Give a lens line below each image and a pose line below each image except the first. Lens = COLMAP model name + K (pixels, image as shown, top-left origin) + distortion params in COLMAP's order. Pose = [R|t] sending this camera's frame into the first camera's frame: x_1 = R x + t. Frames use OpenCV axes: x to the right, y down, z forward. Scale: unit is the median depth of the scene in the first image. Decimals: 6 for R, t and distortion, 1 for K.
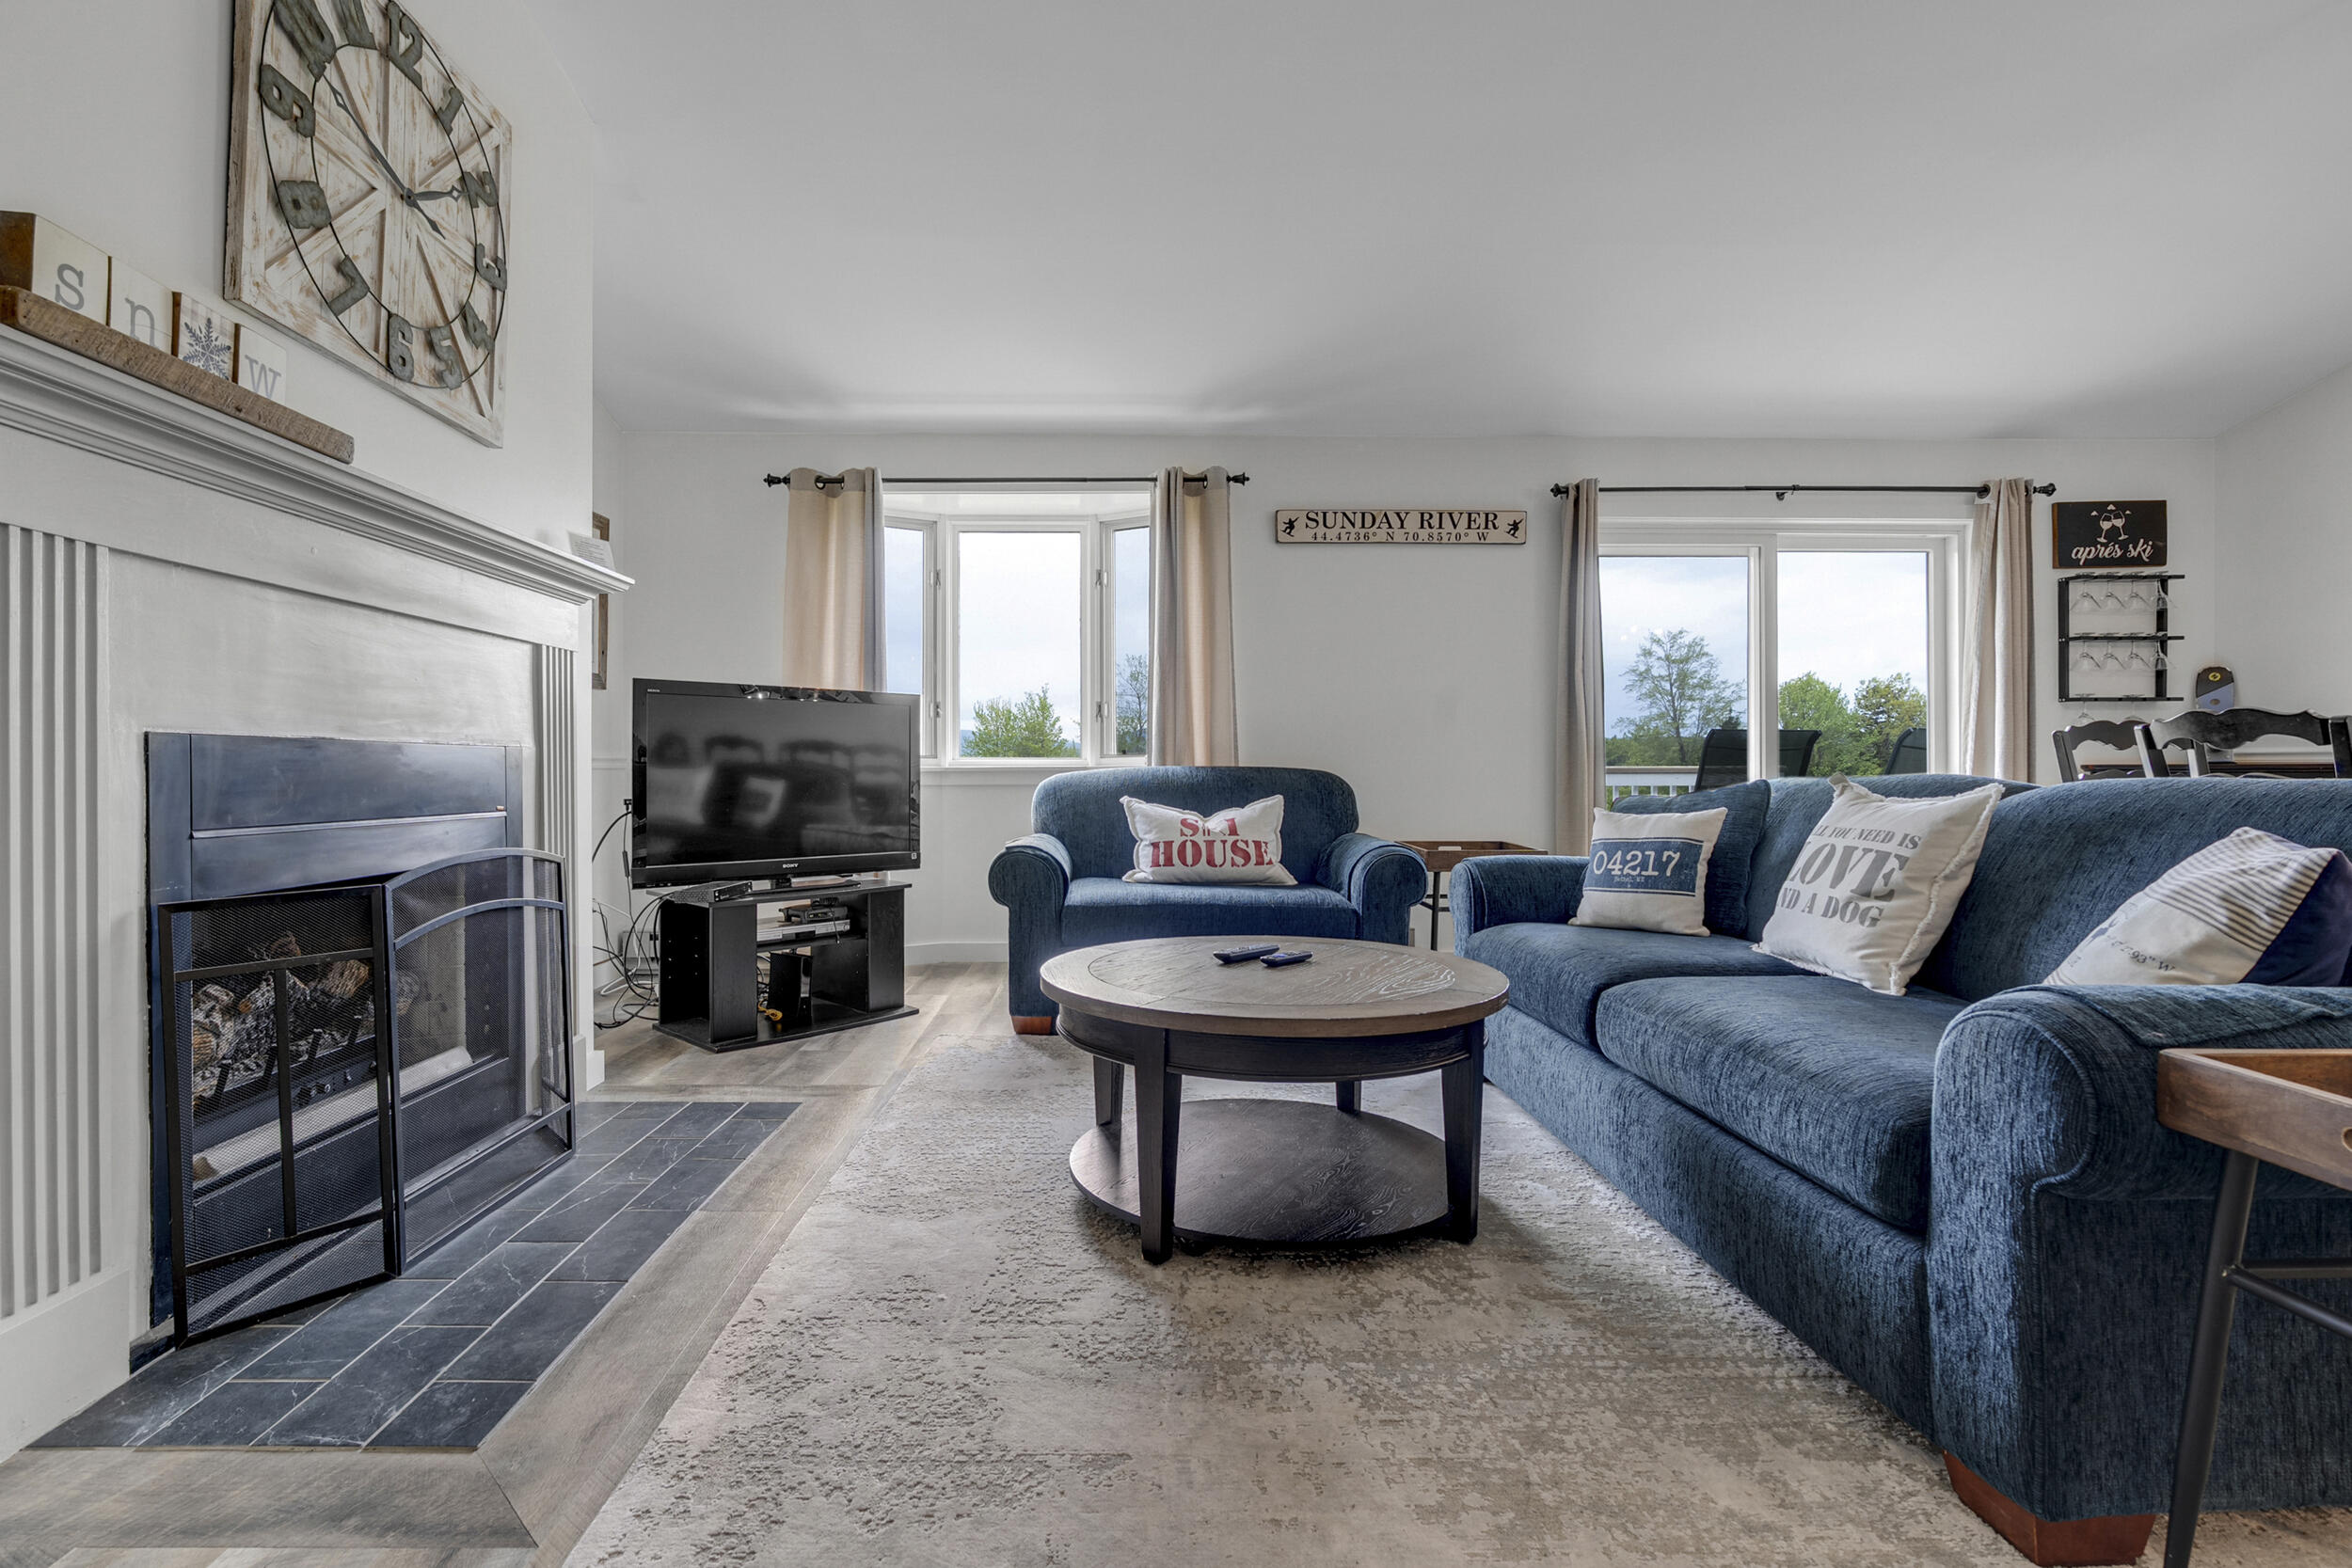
lens RADIAL K [[1090.0, 0, 1124.5], [0, 1090.0, 773.7], [0, 0, 1]] dist [-0.010545, 0.003906]
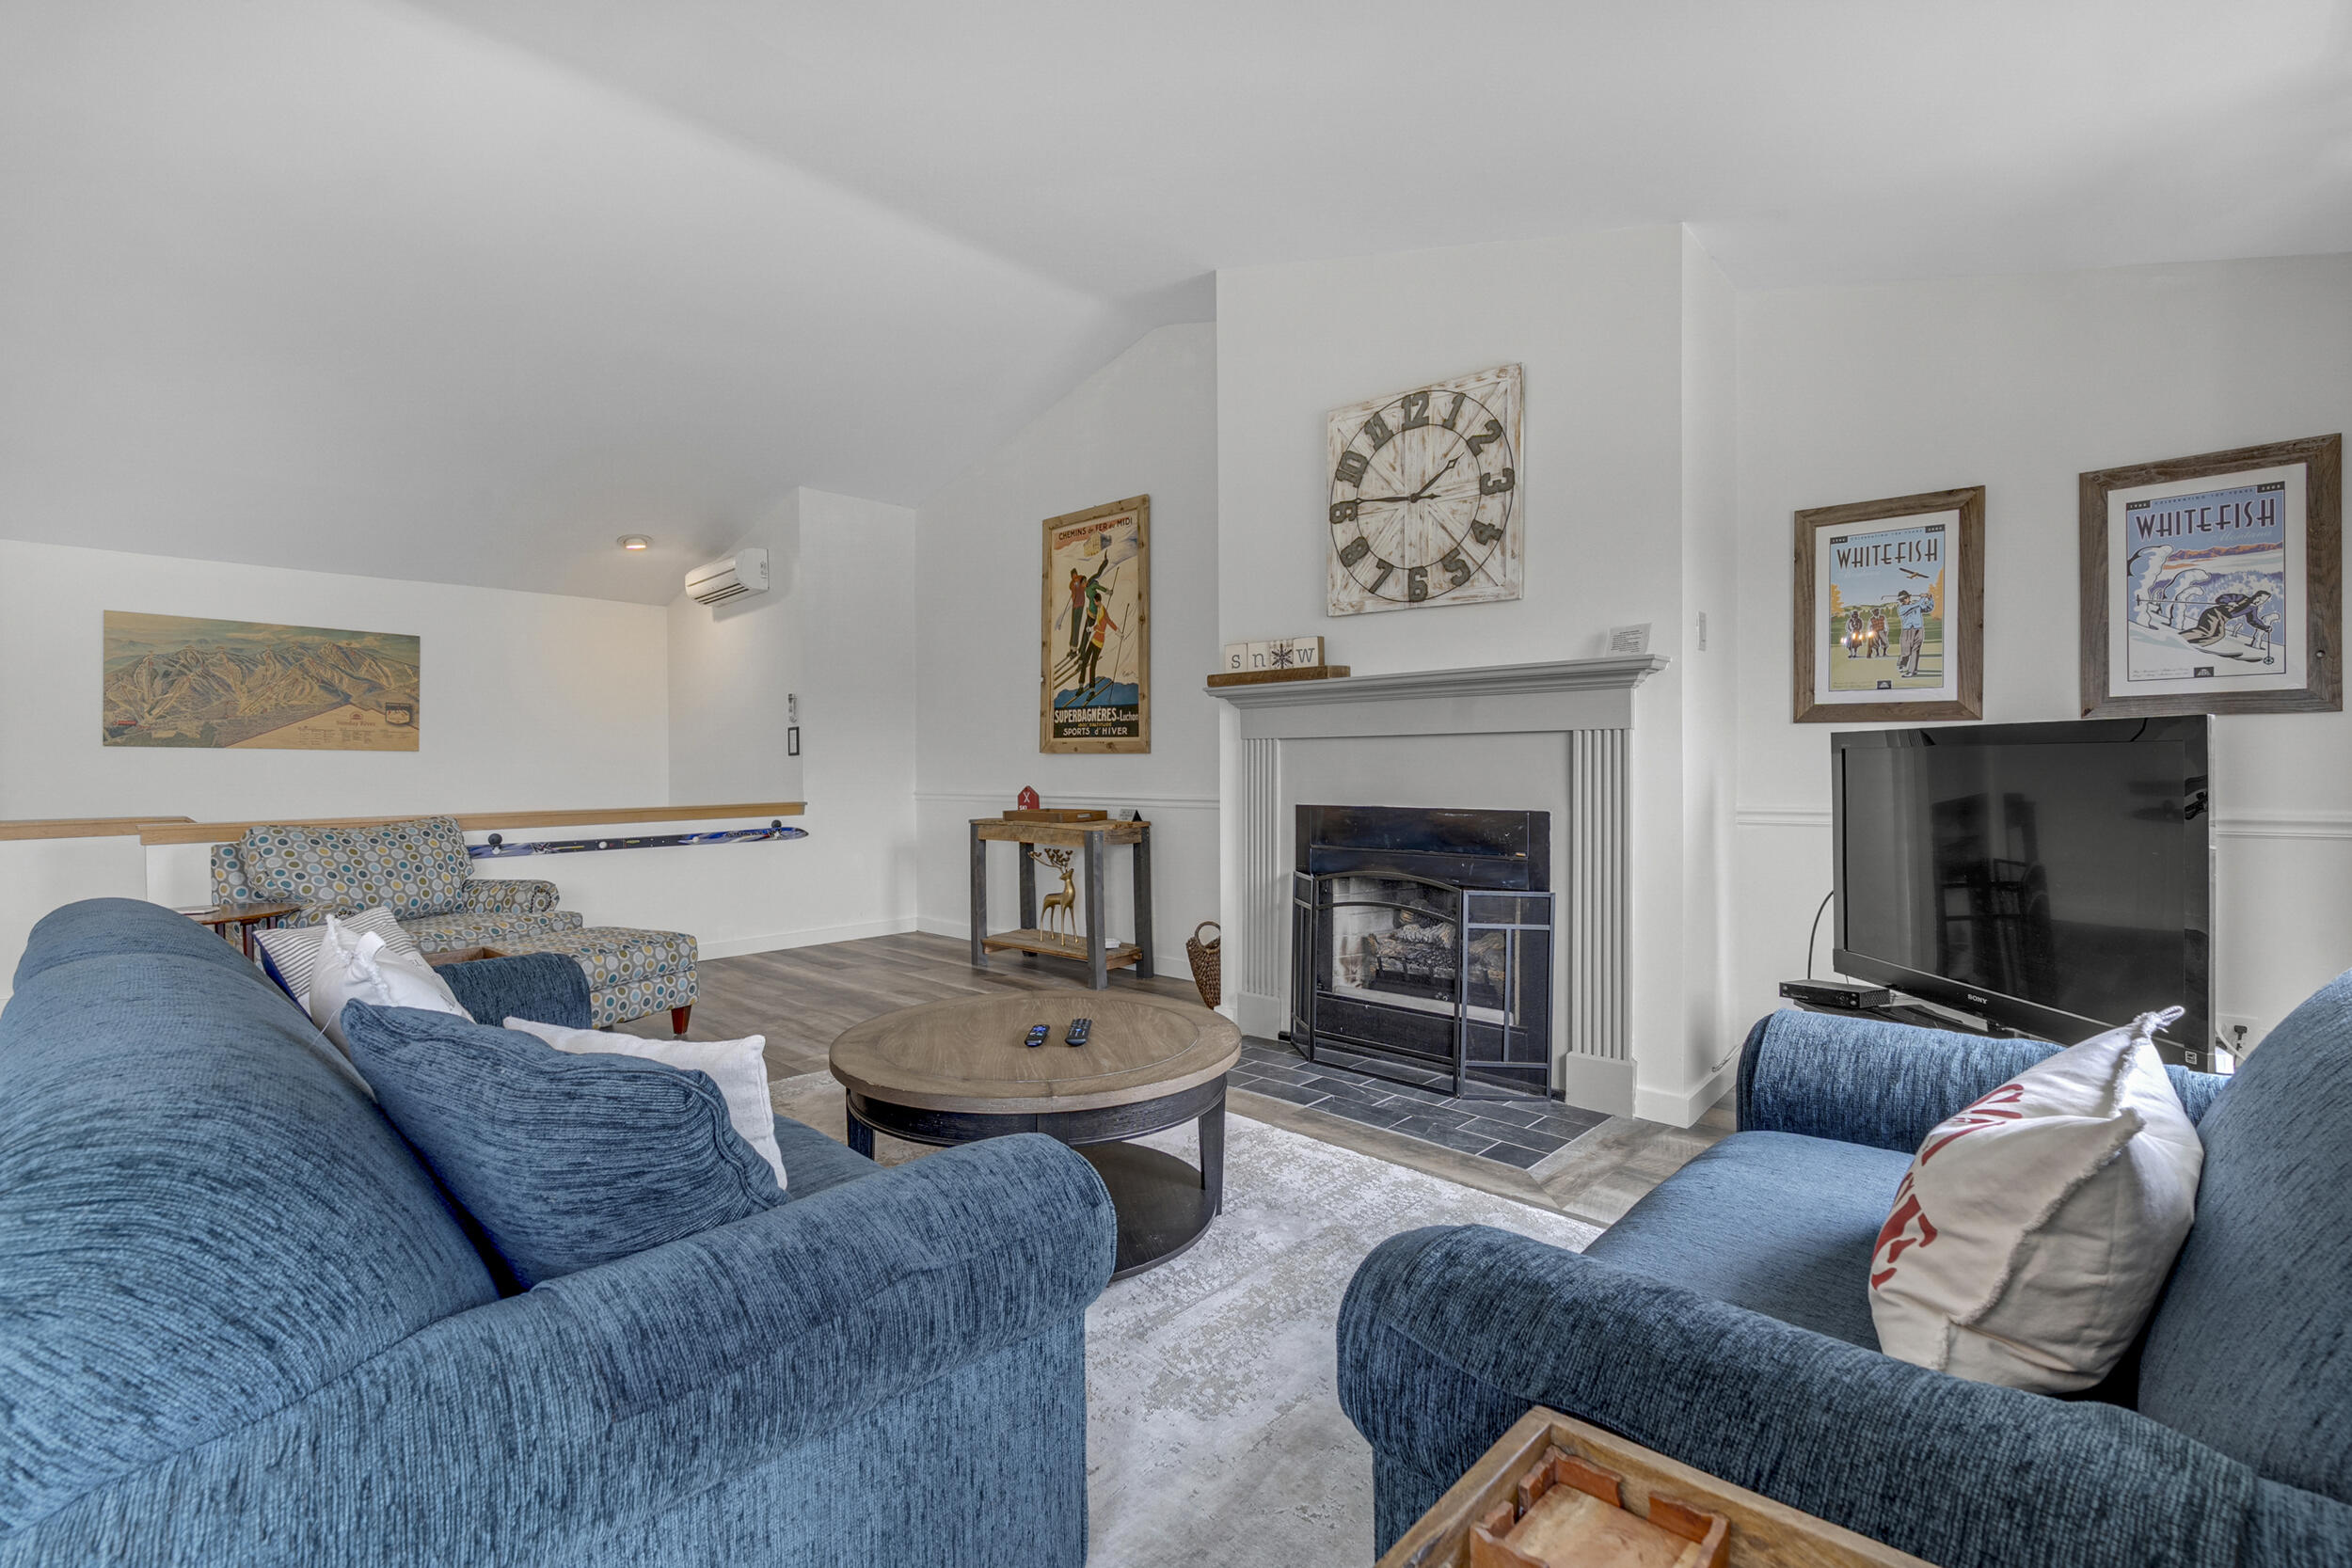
lens RADIAL K [[1064.2, 0, 1166.7], [0, 1064.2, 779.8], [0, 0, 1]] dist [-0.000848, 0.000269]
pose [[-0.702413, 0.015264, -0.711606, 0.596191], [0.005676, 0.999858, 0.015845, -0.073931], [0.711747, 0.007090, -0.702400, 1.347737]]
